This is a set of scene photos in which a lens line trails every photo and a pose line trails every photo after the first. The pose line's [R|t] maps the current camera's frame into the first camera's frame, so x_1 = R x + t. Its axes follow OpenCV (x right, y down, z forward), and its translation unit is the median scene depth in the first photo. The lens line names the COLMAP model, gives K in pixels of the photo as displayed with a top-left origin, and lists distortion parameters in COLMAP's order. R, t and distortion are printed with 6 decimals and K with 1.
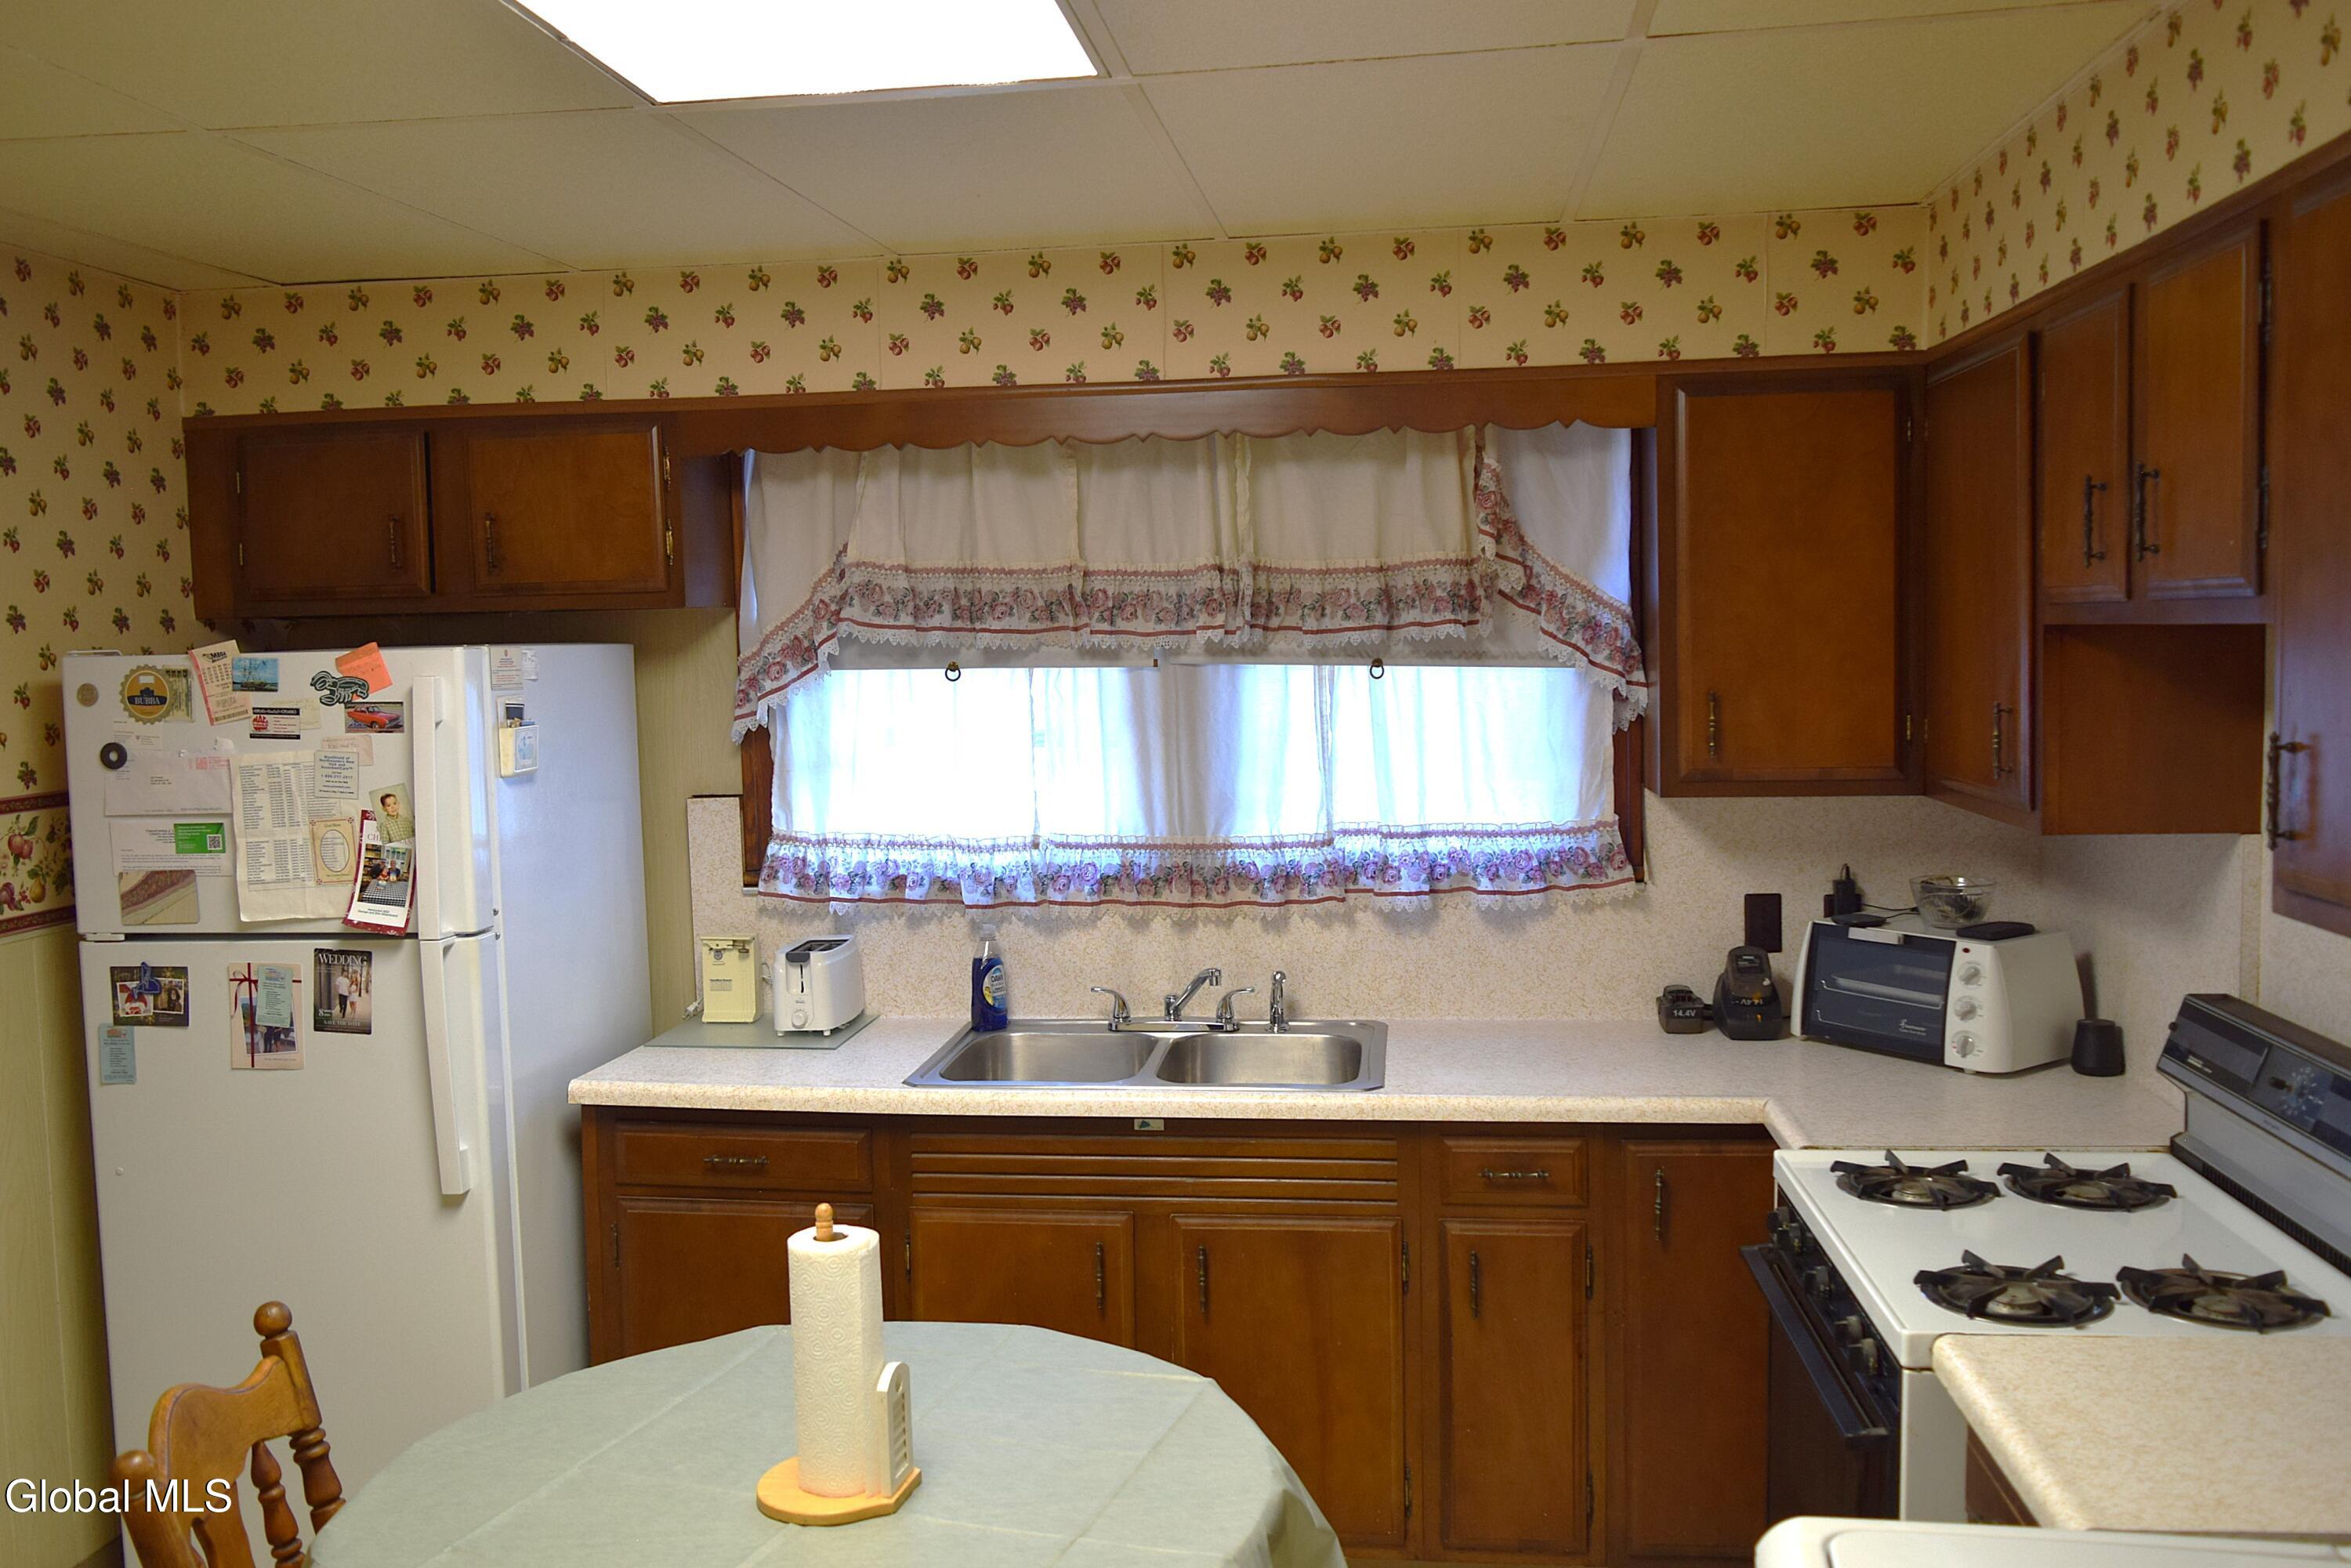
lens RADIAL K [[1900.2, 0, 1167.3], [0, 1900.2, 771.7], [0, 0, 1]] dist [-0.013444, 0.005217]
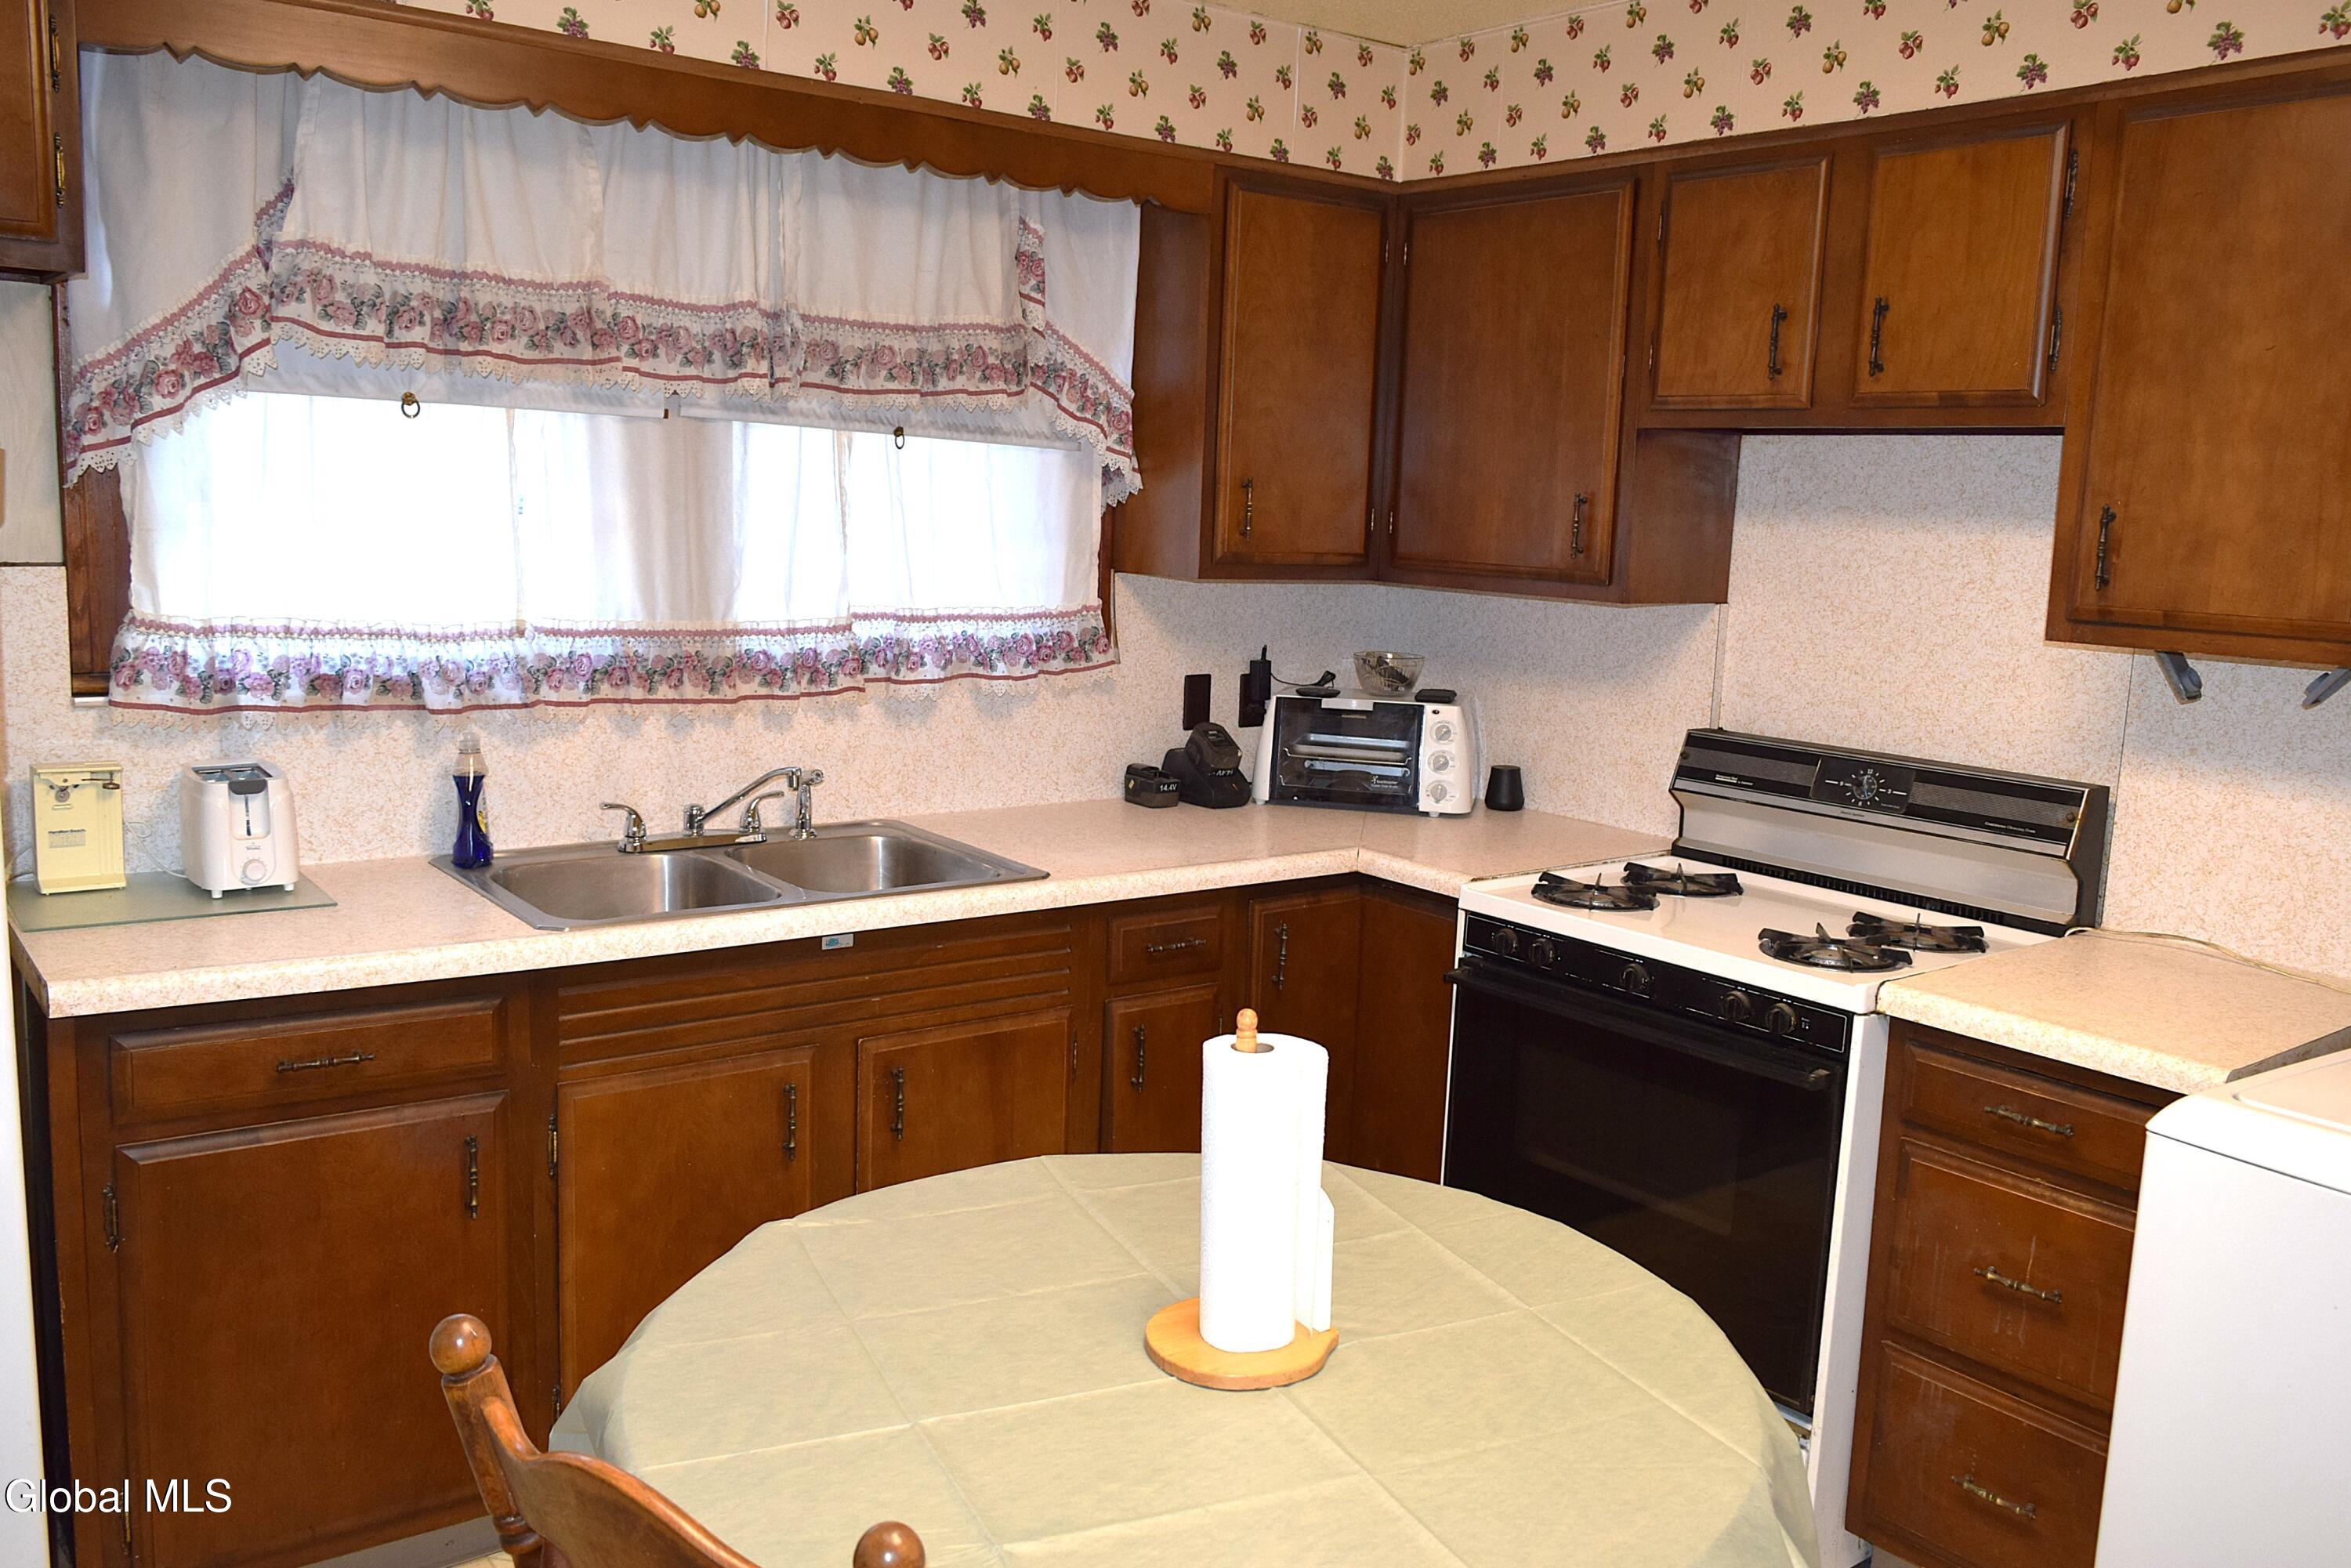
lens RADIAL K [[1846.0, 0, 1172.9], [0, 1846.0, 753.2], [0, 0, 1]] dist [-0.014761, 0.000142]
pose [[0.724420, -0.047495, 0.687721, -0.413388], [-0.003381, 0.997367, 0.072440, 0.032856], [-0.689351, -0.054803, 0.722352, 0.250873]]
